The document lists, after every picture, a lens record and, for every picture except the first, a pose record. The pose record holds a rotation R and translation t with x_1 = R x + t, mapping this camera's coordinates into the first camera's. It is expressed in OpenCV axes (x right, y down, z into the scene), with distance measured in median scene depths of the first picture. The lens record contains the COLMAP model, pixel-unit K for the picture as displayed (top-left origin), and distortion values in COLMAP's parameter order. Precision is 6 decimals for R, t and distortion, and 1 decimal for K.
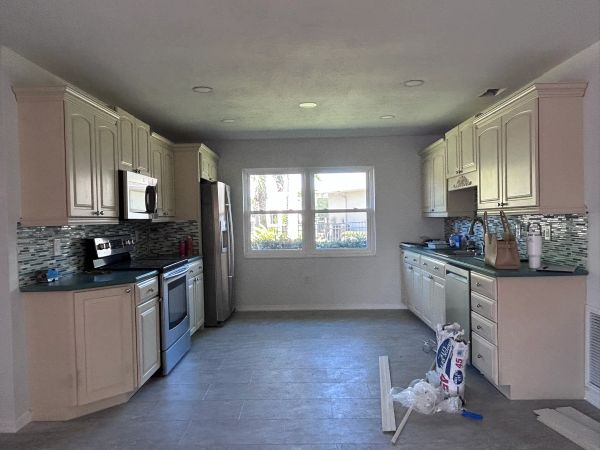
lens RADIAL K [[433.4, 0, 299.6], [0, 433.4, 225.4], [0, 0, 1]] dist [0.001082, -0.002524]
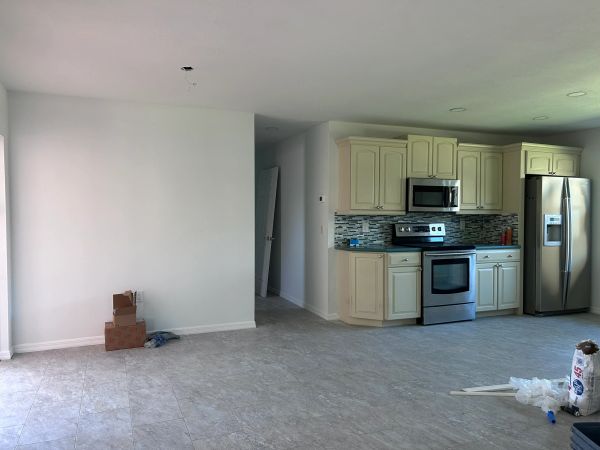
lens RADIAL K [[451.2, 0, 299.2], [0, 451.2, 226.7], [0, 0, 1]] dist [0.014820, -0.001831]
pose [[0.396849, 0.045286, -0.916766, 0.858310], [-0.025917, 0.998937, 0.038127, -0.011424], [0.917518, 0.008629, 0.397601, 0.056538]]
